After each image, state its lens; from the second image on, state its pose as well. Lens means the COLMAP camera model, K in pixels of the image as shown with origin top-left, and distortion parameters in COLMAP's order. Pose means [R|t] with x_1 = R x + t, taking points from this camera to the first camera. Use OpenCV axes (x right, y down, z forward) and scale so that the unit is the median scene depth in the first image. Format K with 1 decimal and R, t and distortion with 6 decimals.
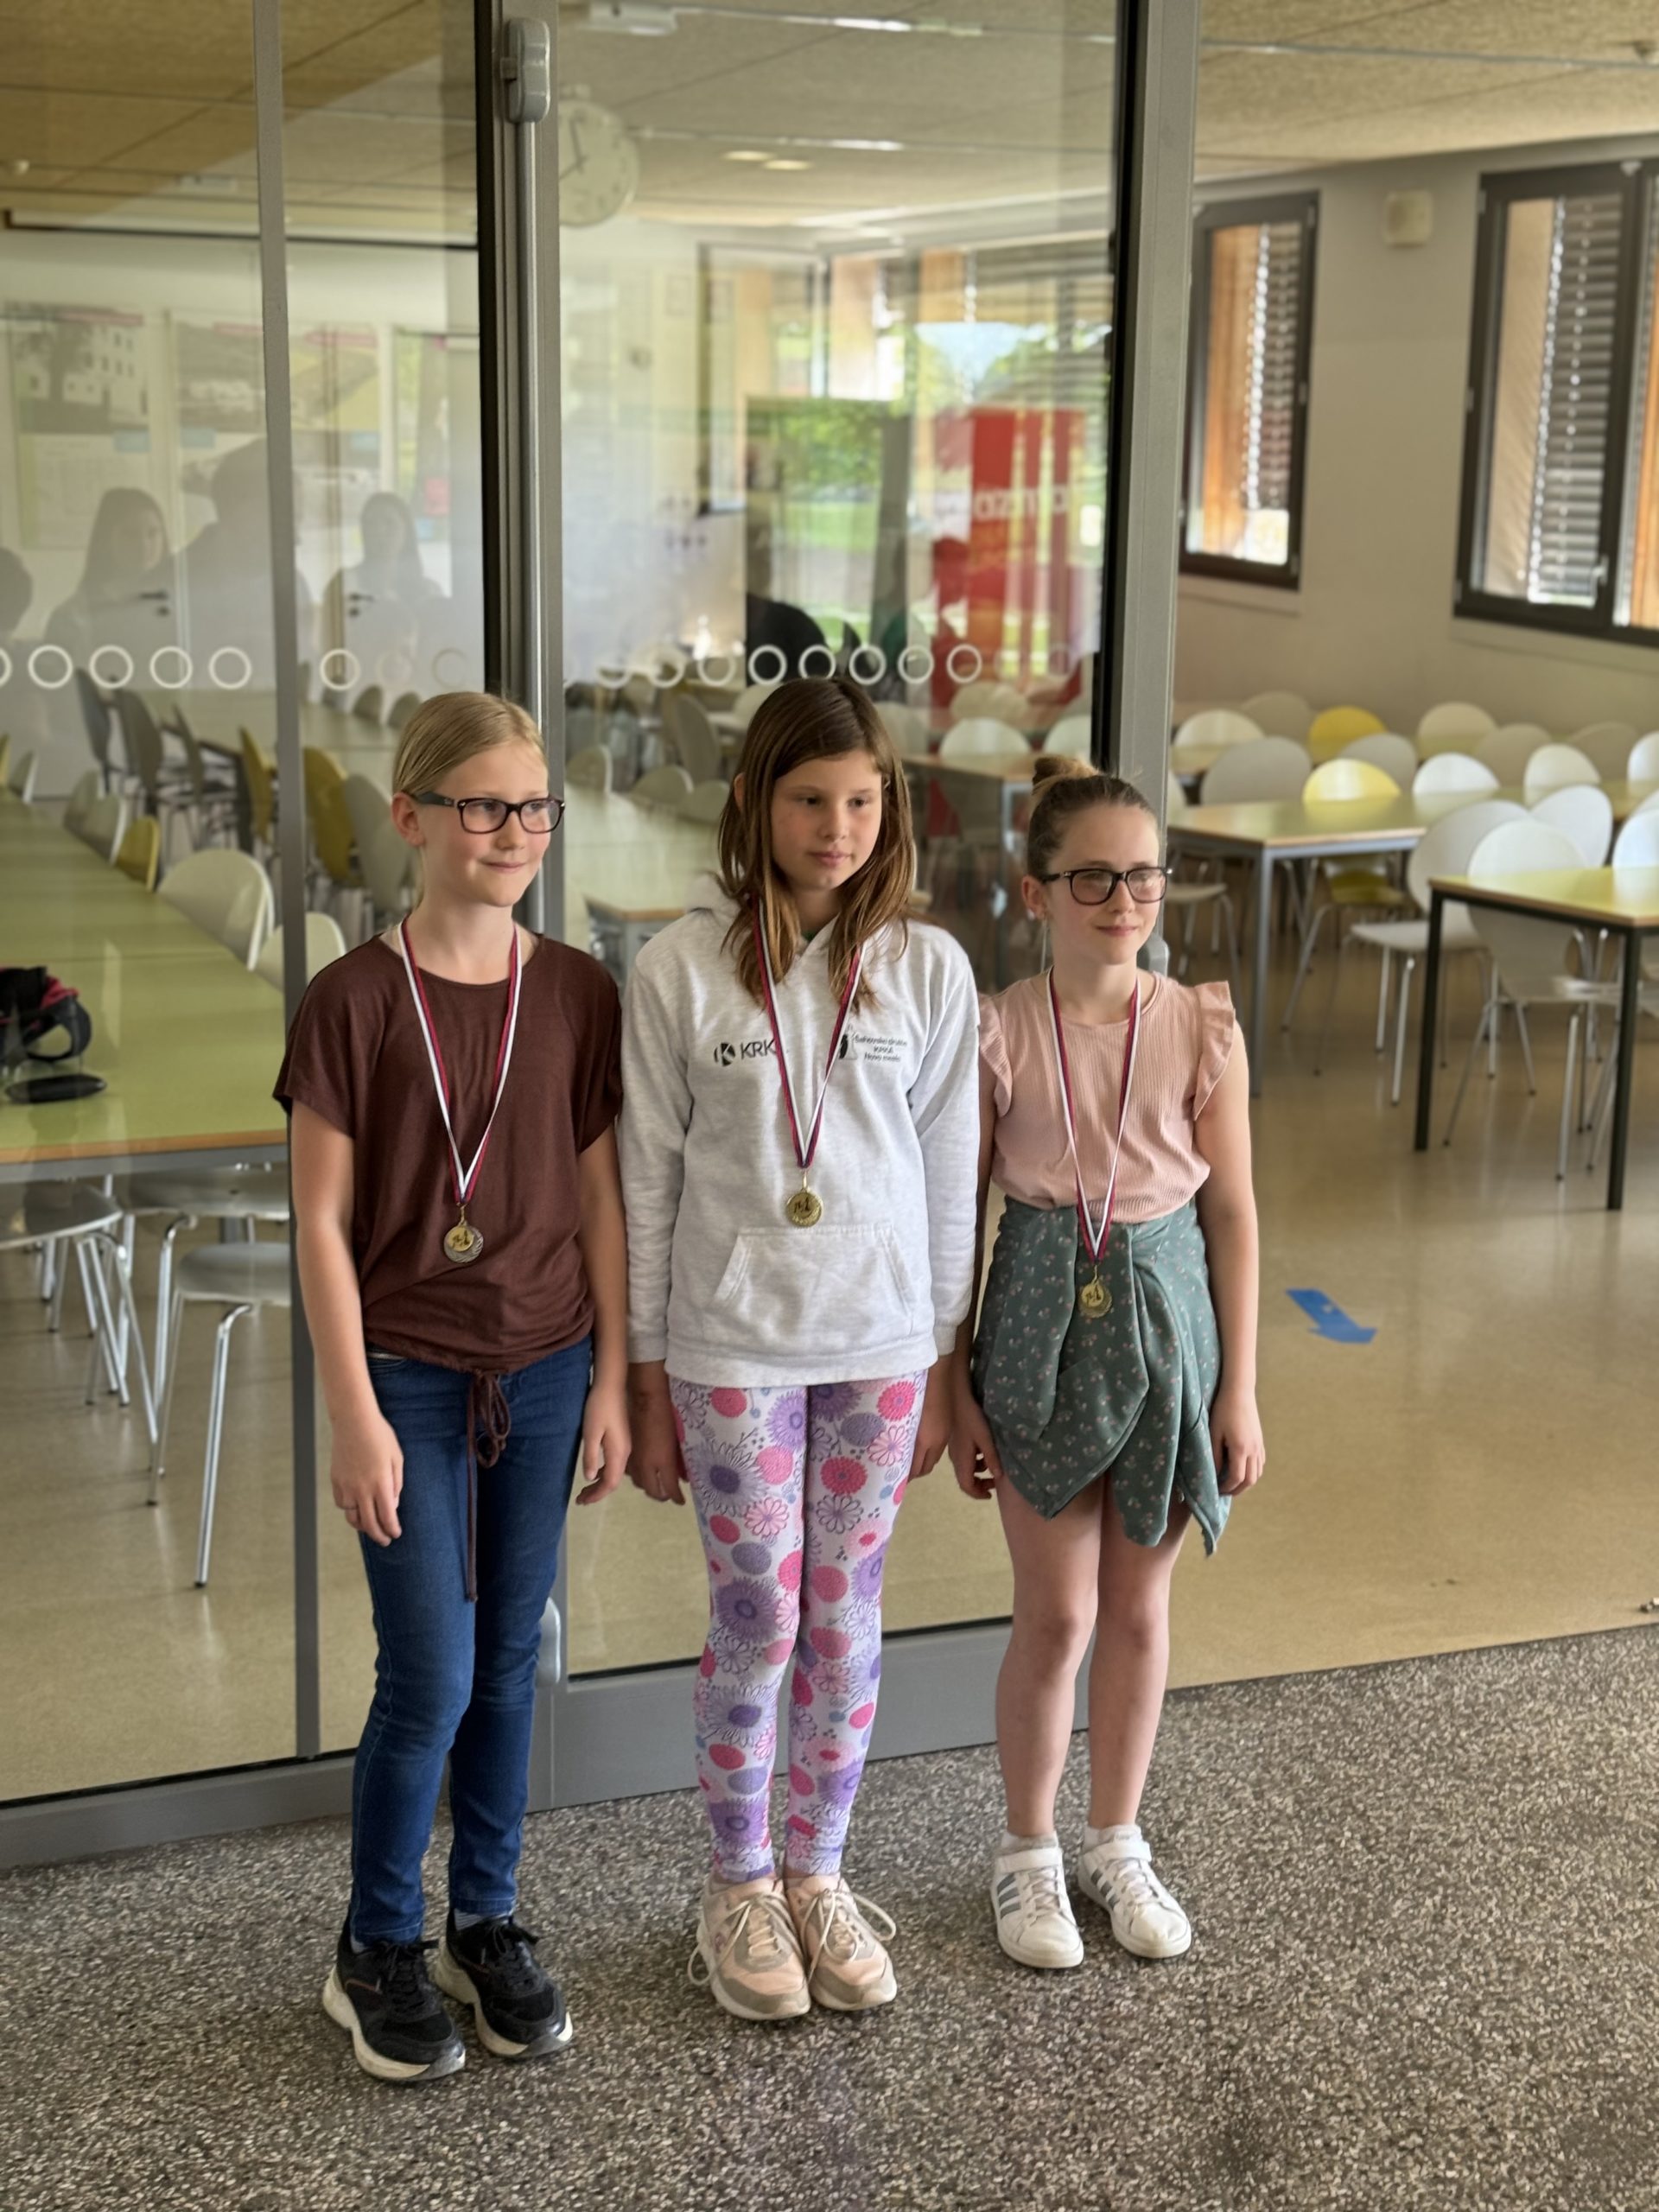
lens RADIAL K [[3083.7, 0, 869.4], [0, 3083.7, 1124.6], [0, 0, 1]] dist [0.211116, -0.502269]
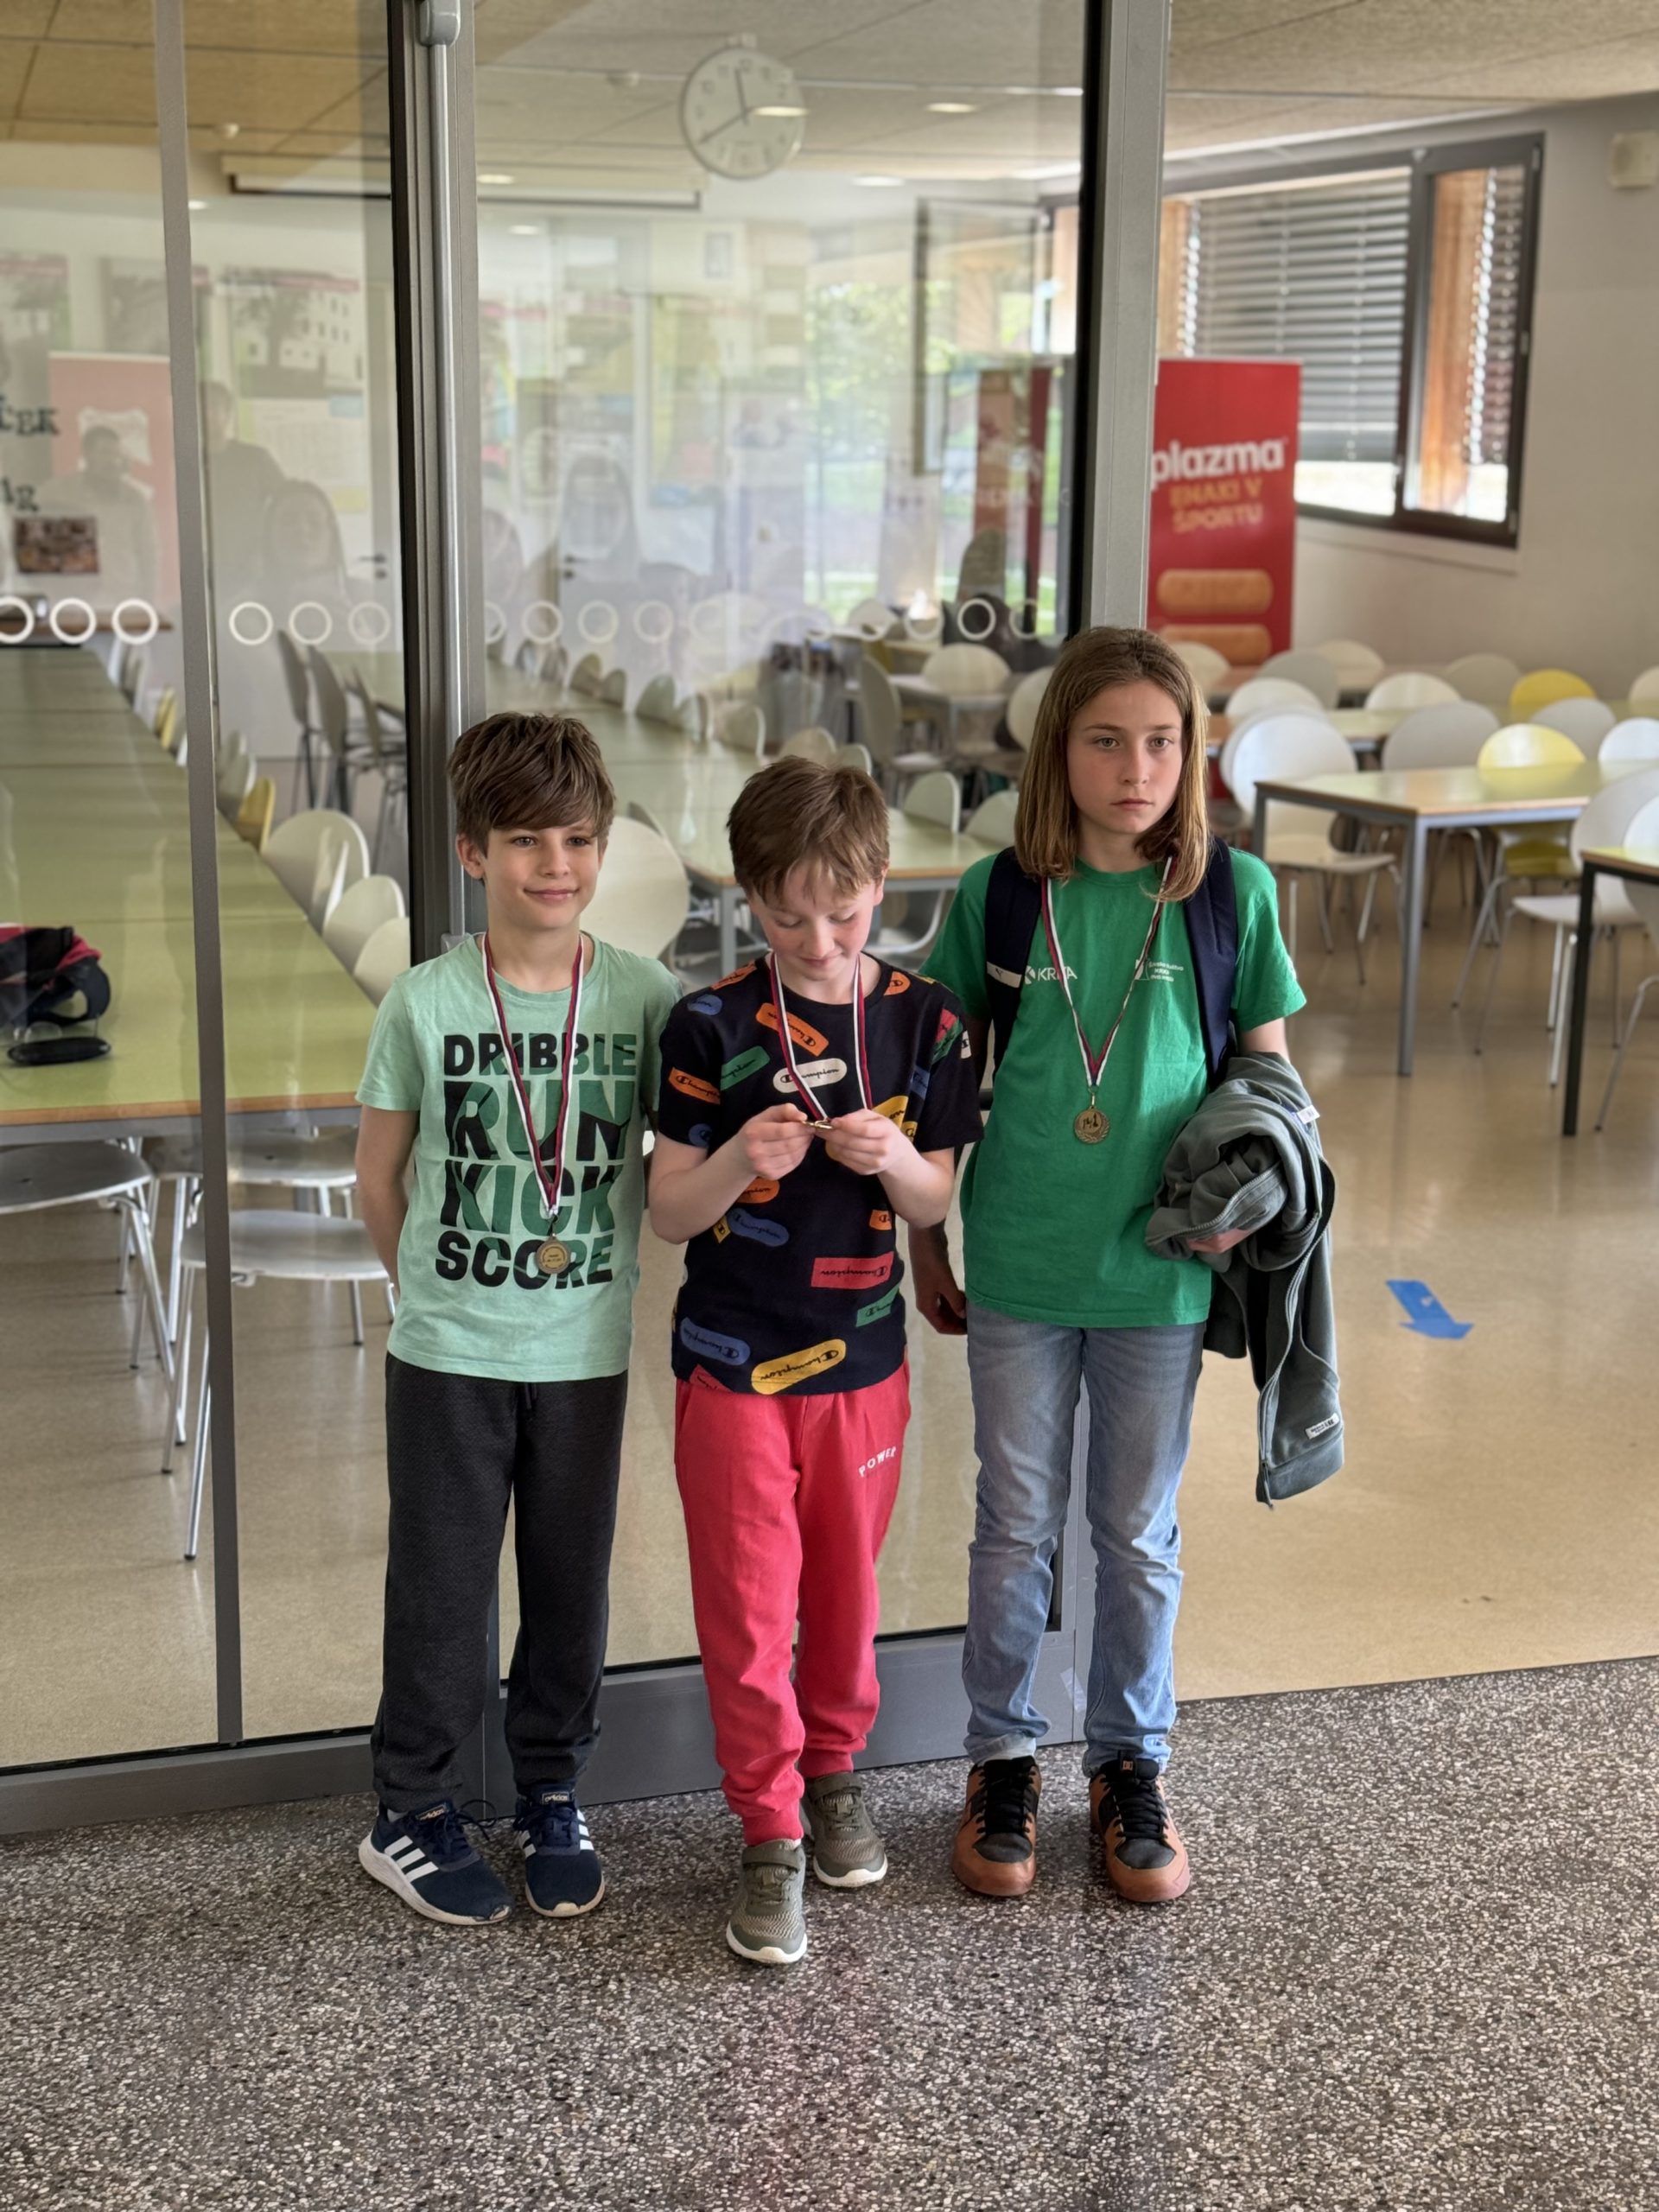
lens RADIAL K [[3084.4, 0, 833.5], [0, 3084.4, 1120.8], [0, 0, 1]] dist [0.222173, -0.548480]
pose [[0.994625, 0.018578, -0.101860, 0.113031], [-0.017562, 0.999787, 0.010863, -0.005971], [0.102040, -0.009016, 0.994739, 0.056483]]
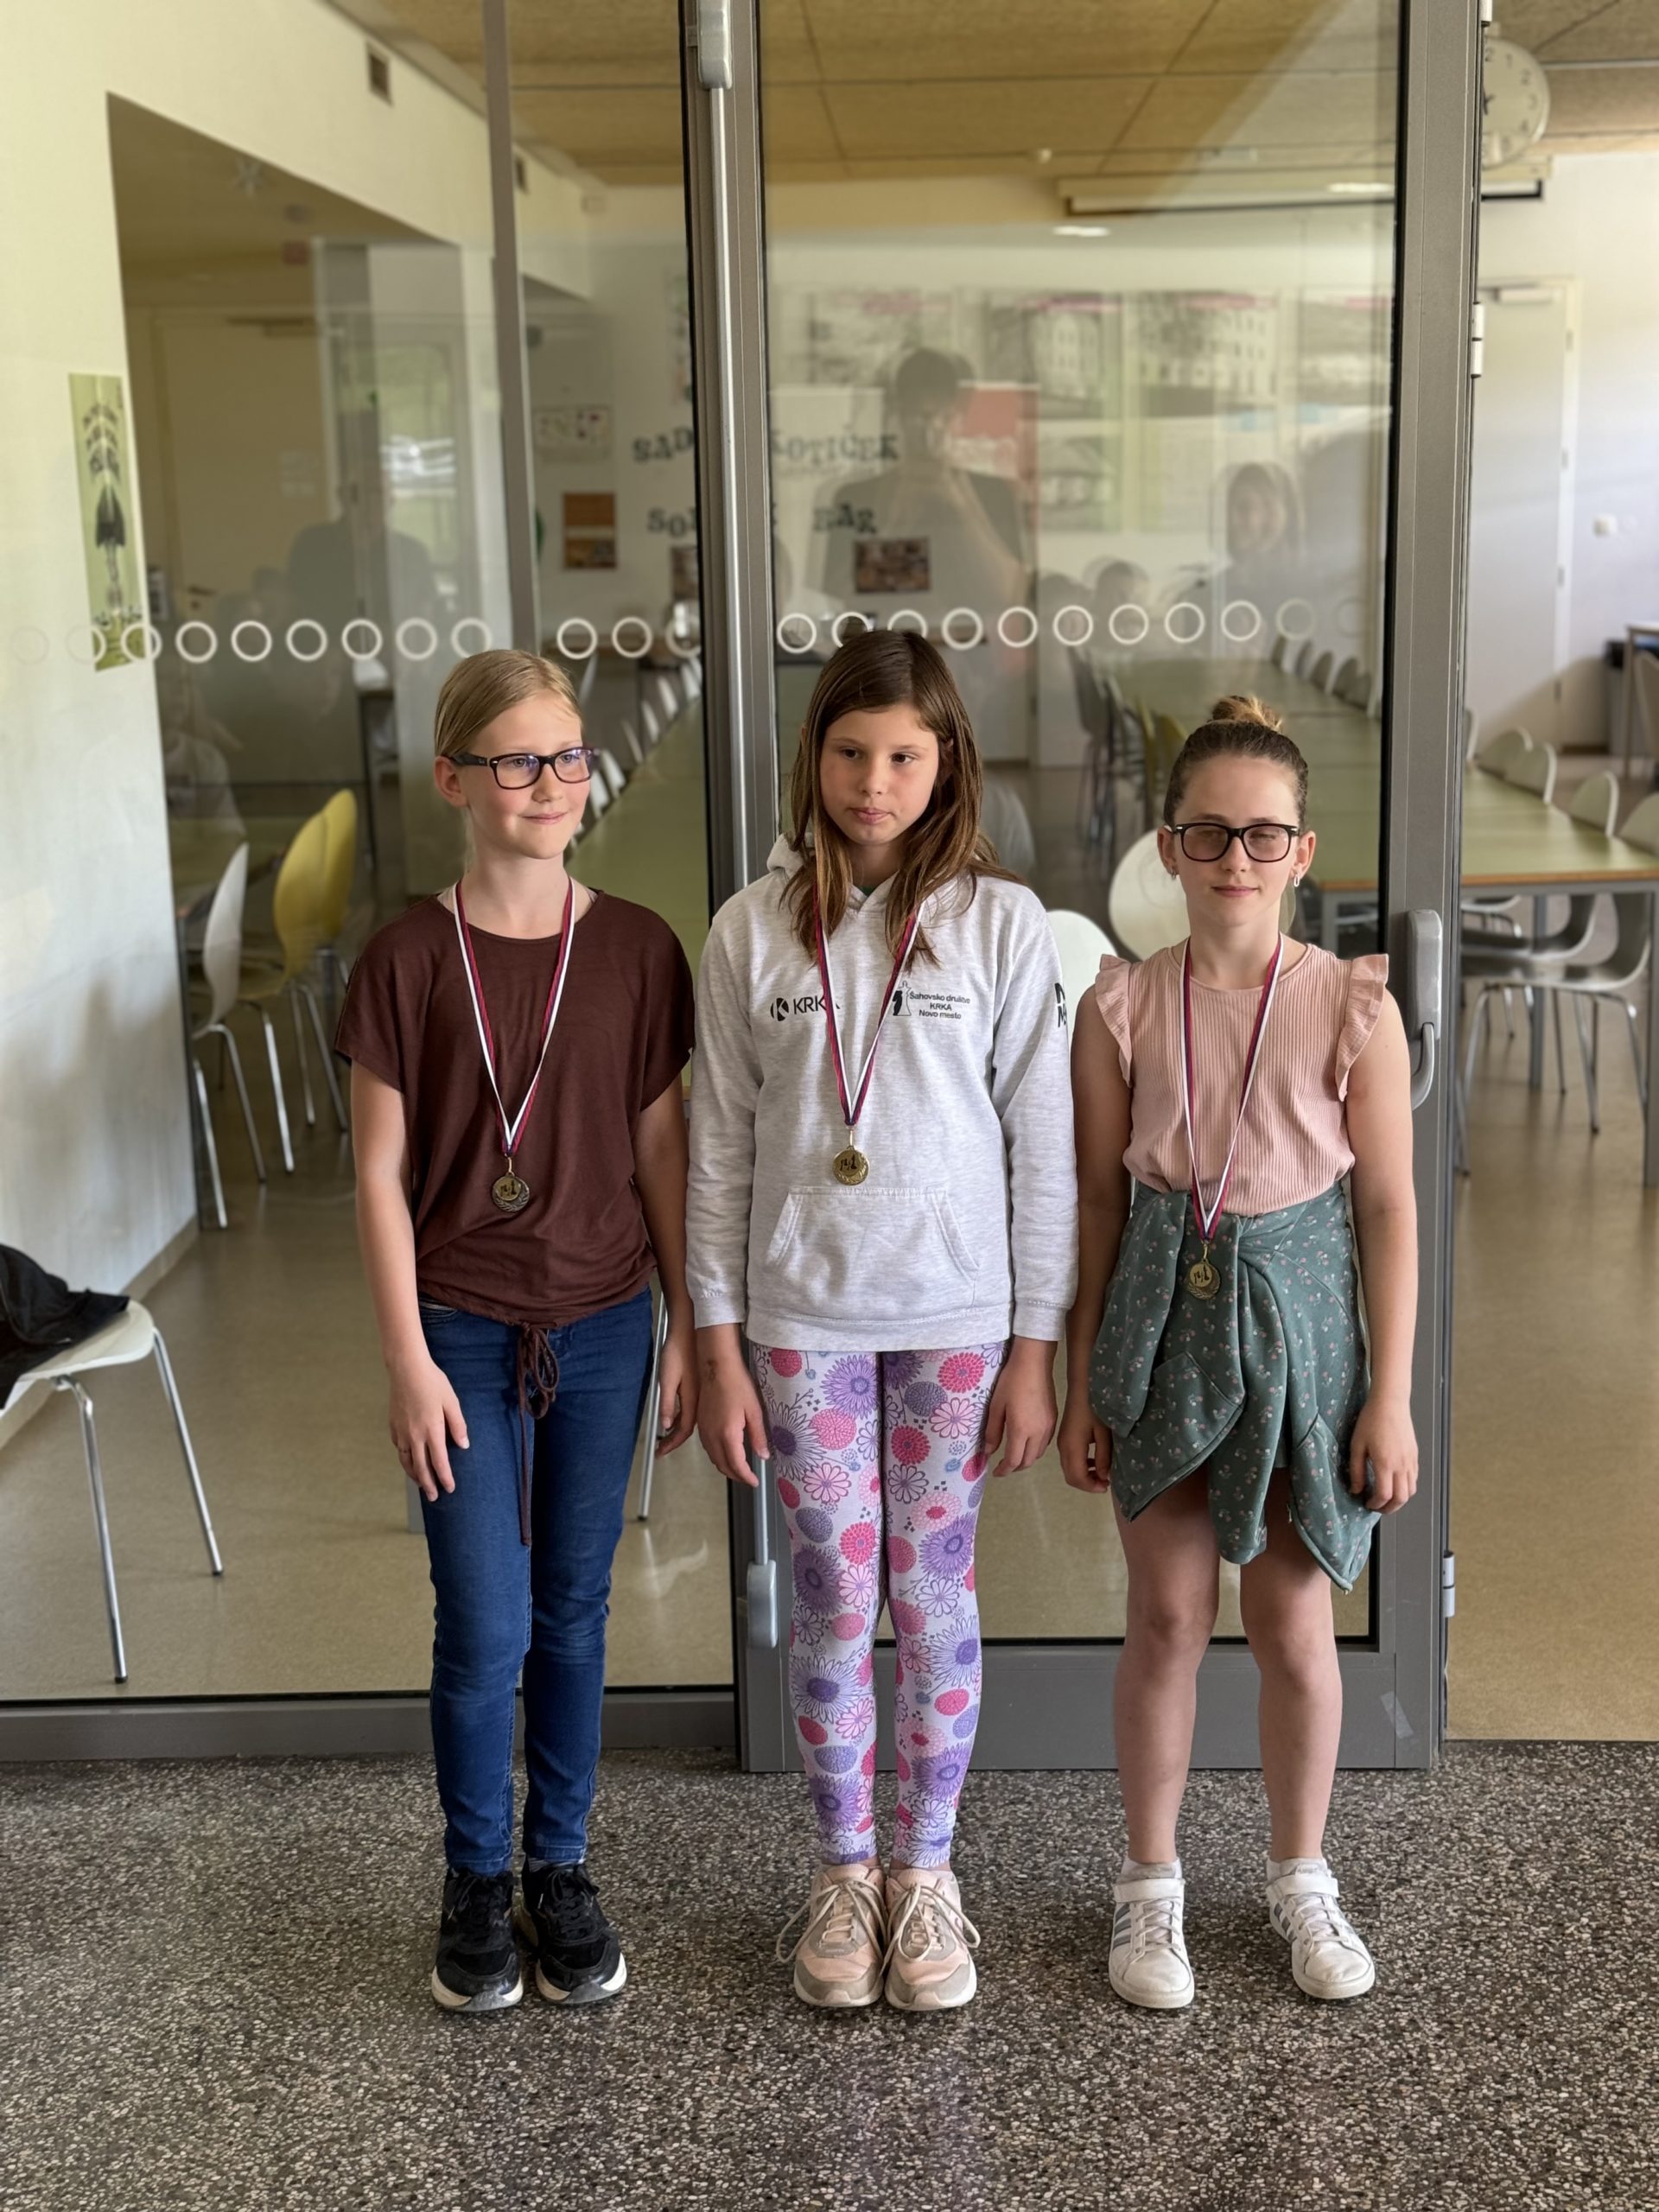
lens RADIAL K [[3084.4, 0, 833.5], [0, 3084.4, 1120.8], [0, 0, 1]] dist [0.222173, -0.548480]
pose [[0.917994, 0.049357, -0.393512, 0.326605], [-0.045870, 0.998780, 0.018268, -0.009654], [0.393934, 0.001280, 0.919138, 0.093067]]
